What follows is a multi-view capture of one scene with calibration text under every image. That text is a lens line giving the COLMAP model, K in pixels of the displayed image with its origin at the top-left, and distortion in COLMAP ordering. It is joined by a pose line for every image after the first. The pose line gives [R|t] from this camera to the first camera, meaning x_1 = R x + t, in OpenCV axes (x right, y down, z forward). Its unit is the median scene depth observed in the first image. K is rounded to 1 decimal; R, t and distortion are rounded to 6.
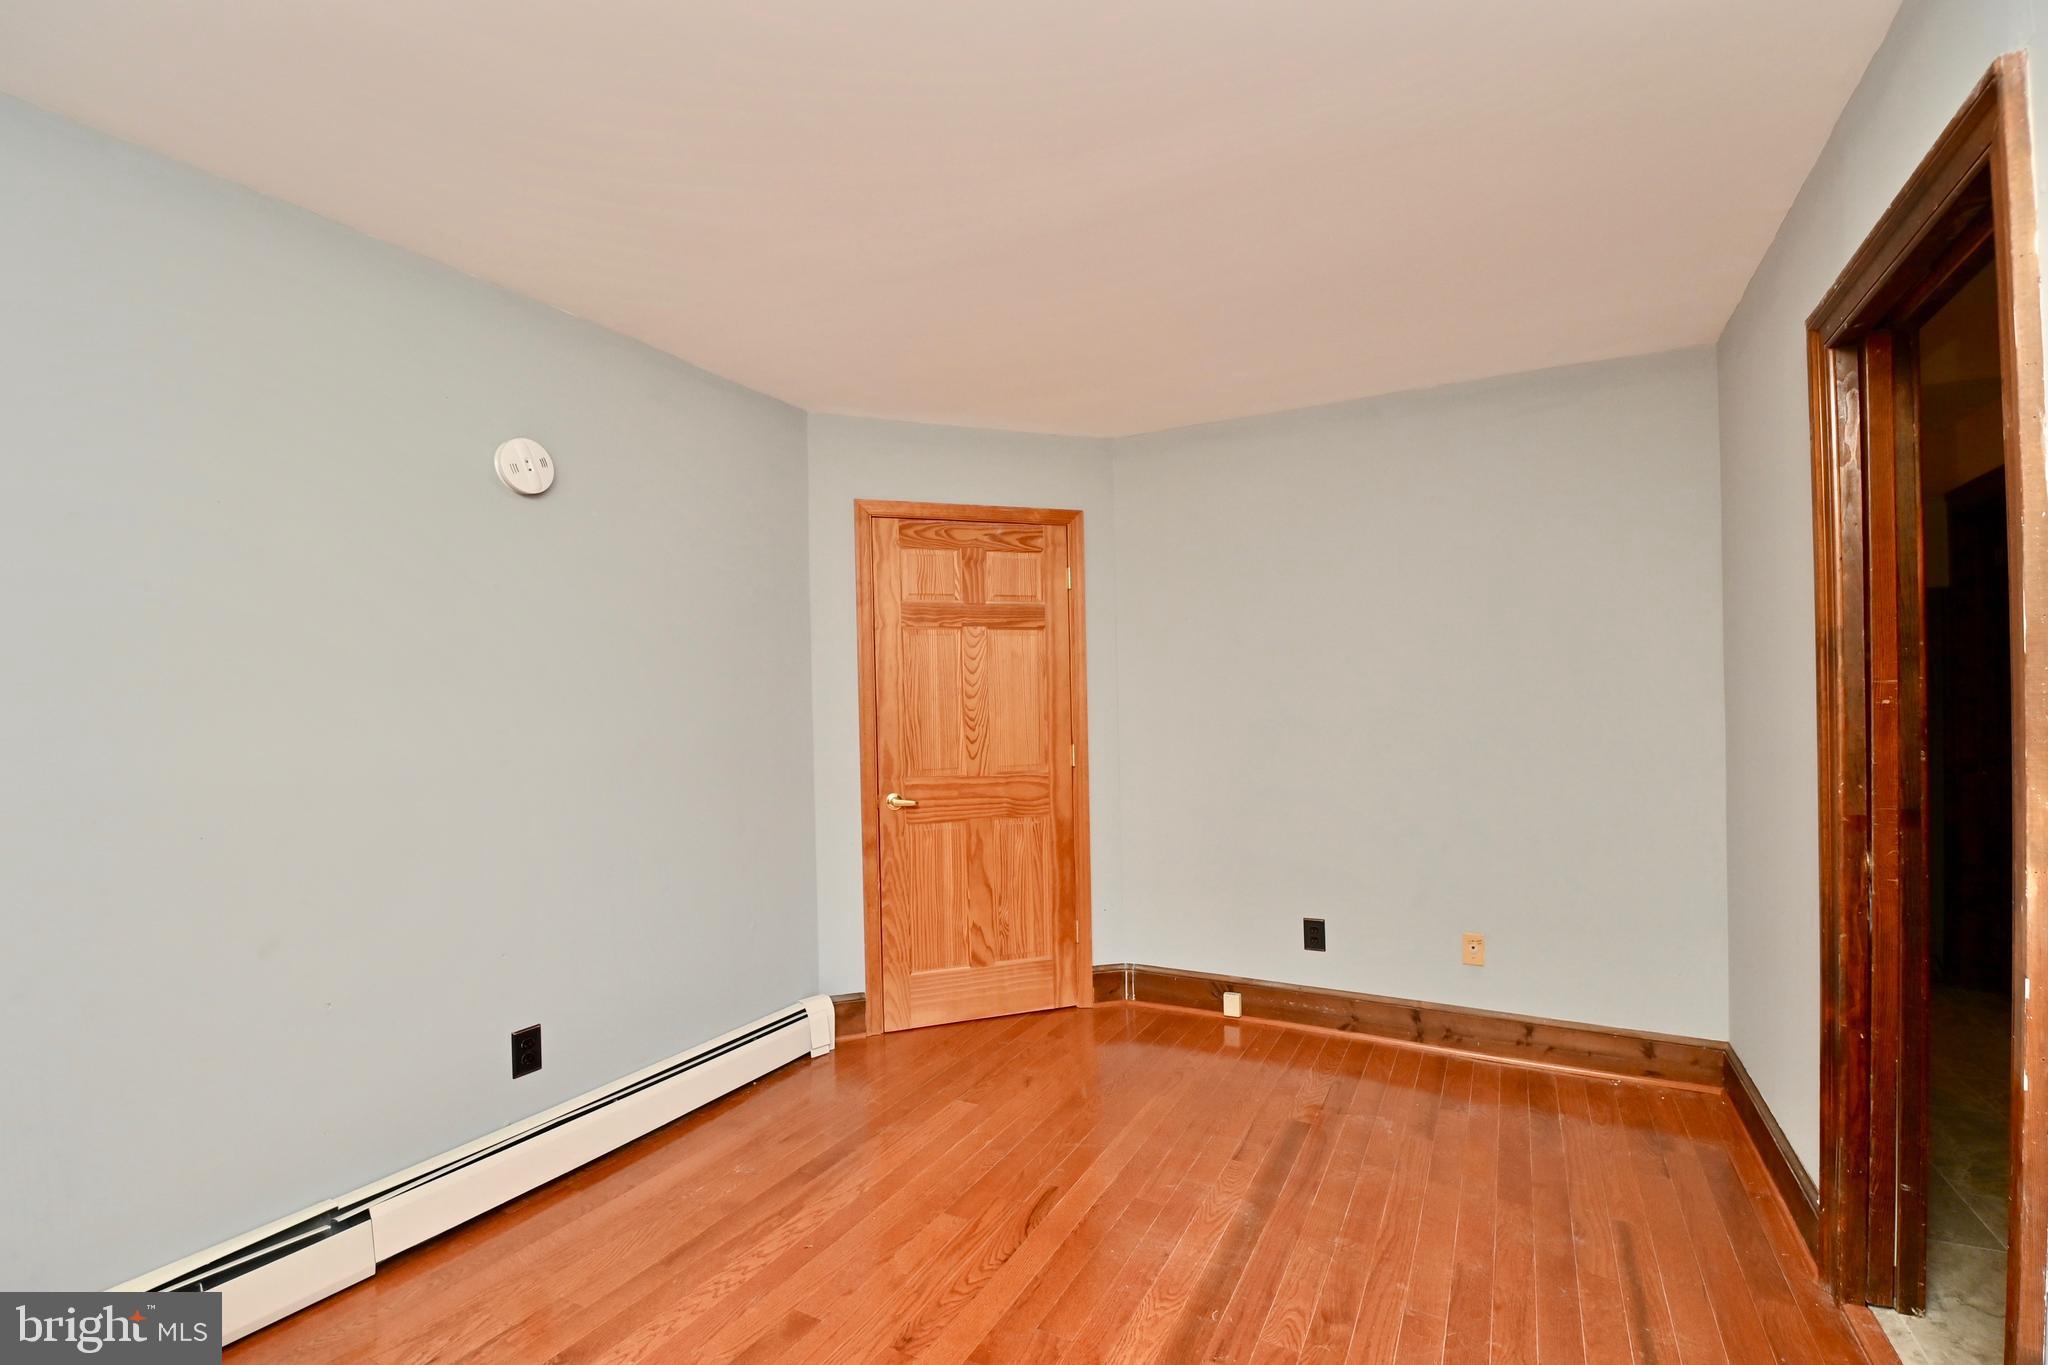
lens RADIAL K [[883.6, 0, 1047.9], [0, 883.6, 703.2], [0, 0, 1]] dist [0.000257, -0.000255]
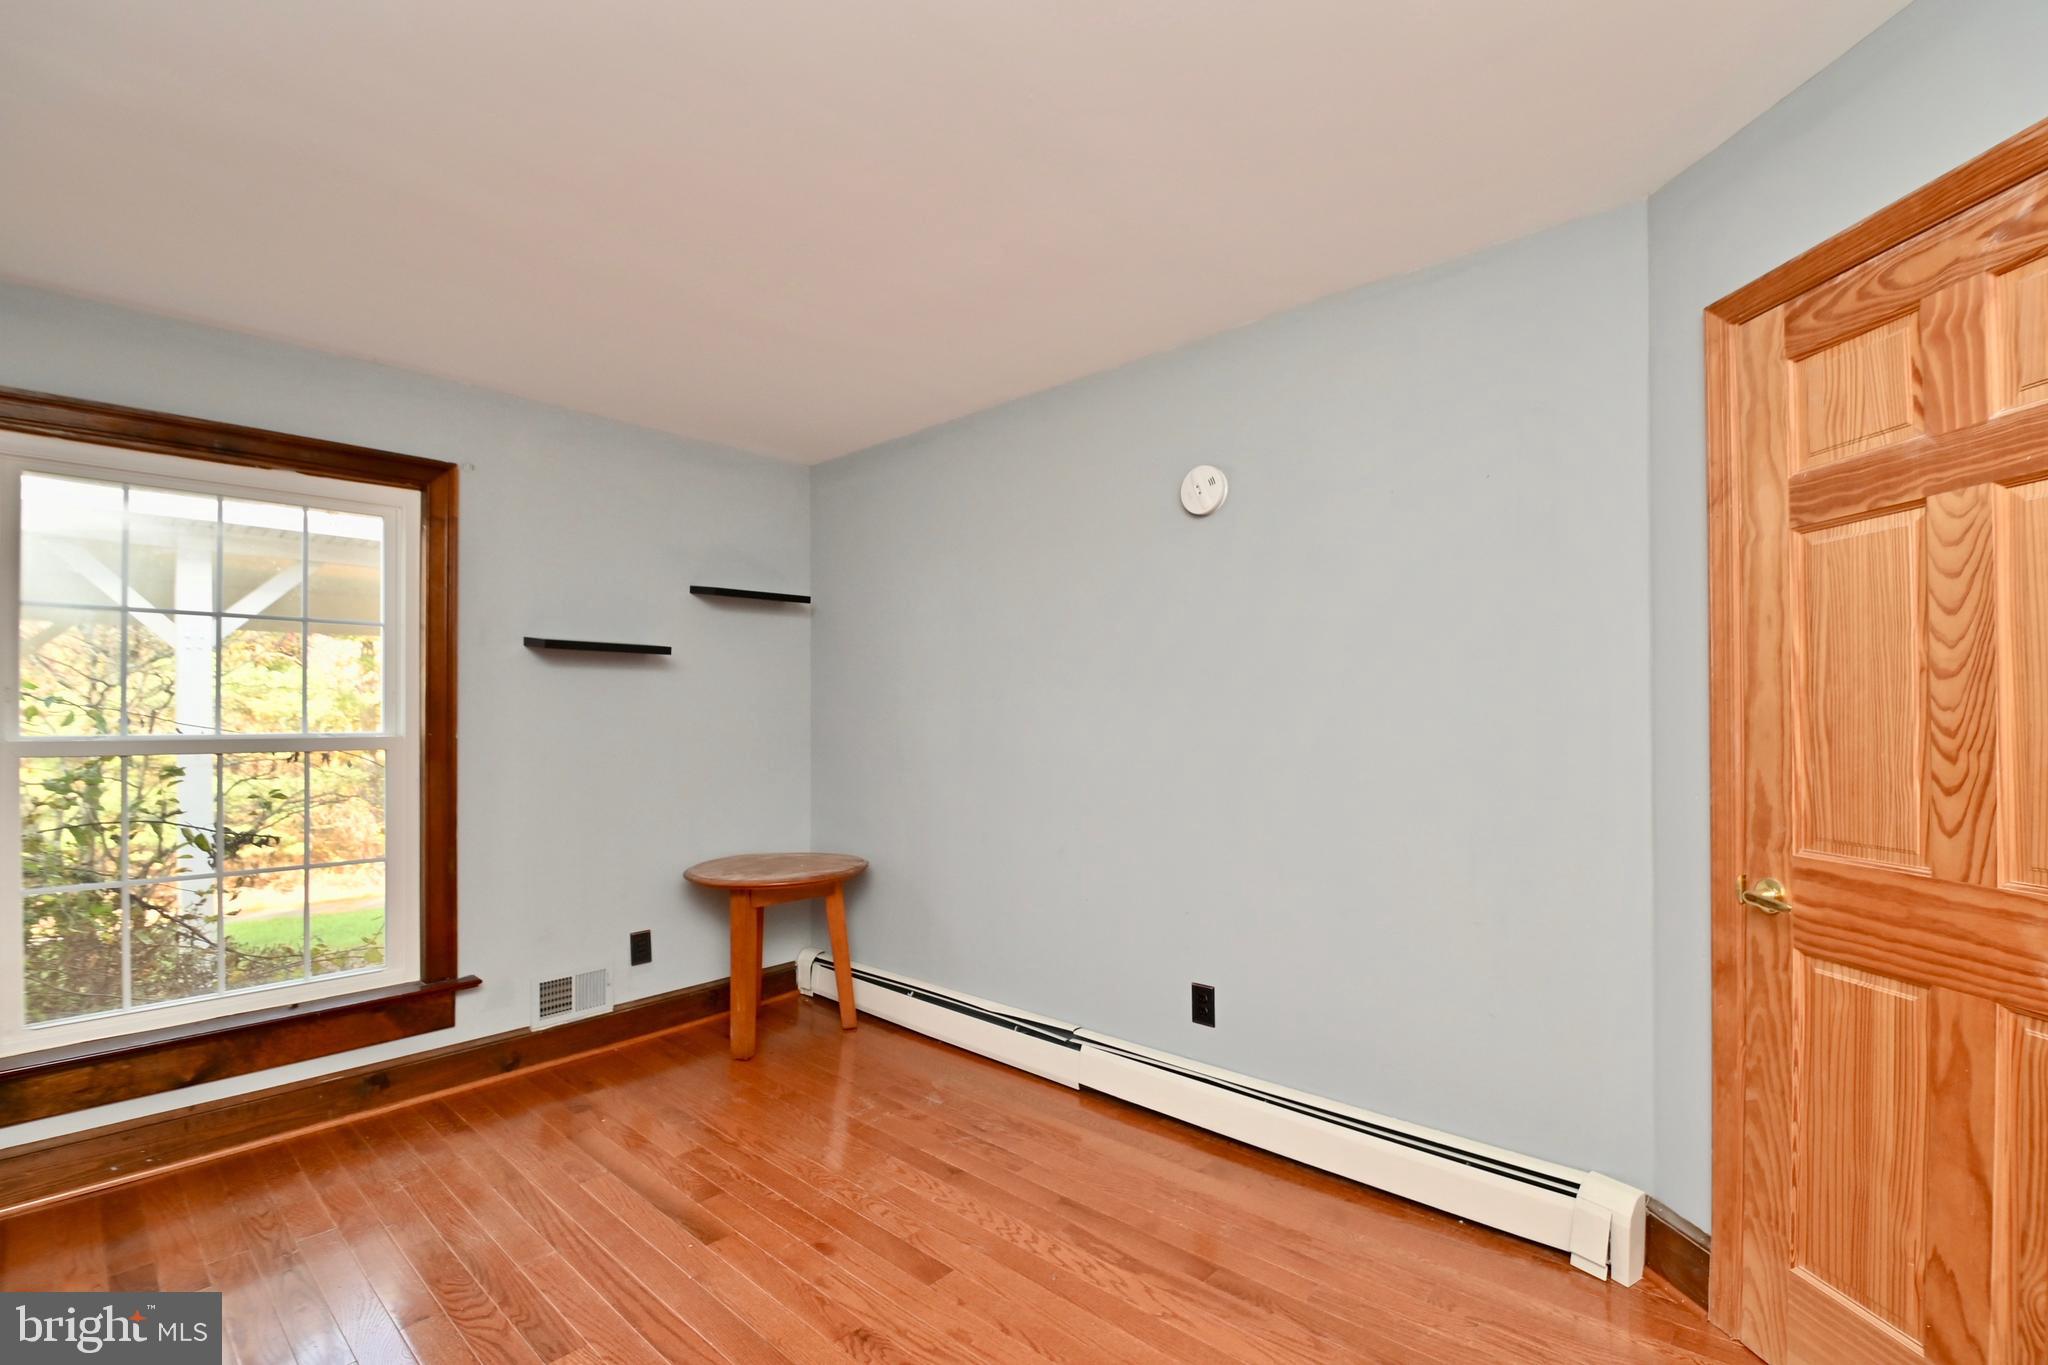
lens RADIAL K [[882.3, 0, 1027.7], [0, 882.3, 719.9], [0, 0, 1]] dist [-0.035630, -0.000258]
pose [[-0.224826, 0.020903, -0.974175, 0.371963], [0.004150, 0.999781, 0.020494, 0.003710], [0.974390, 0.000565, -0.224863, 0.708428]]
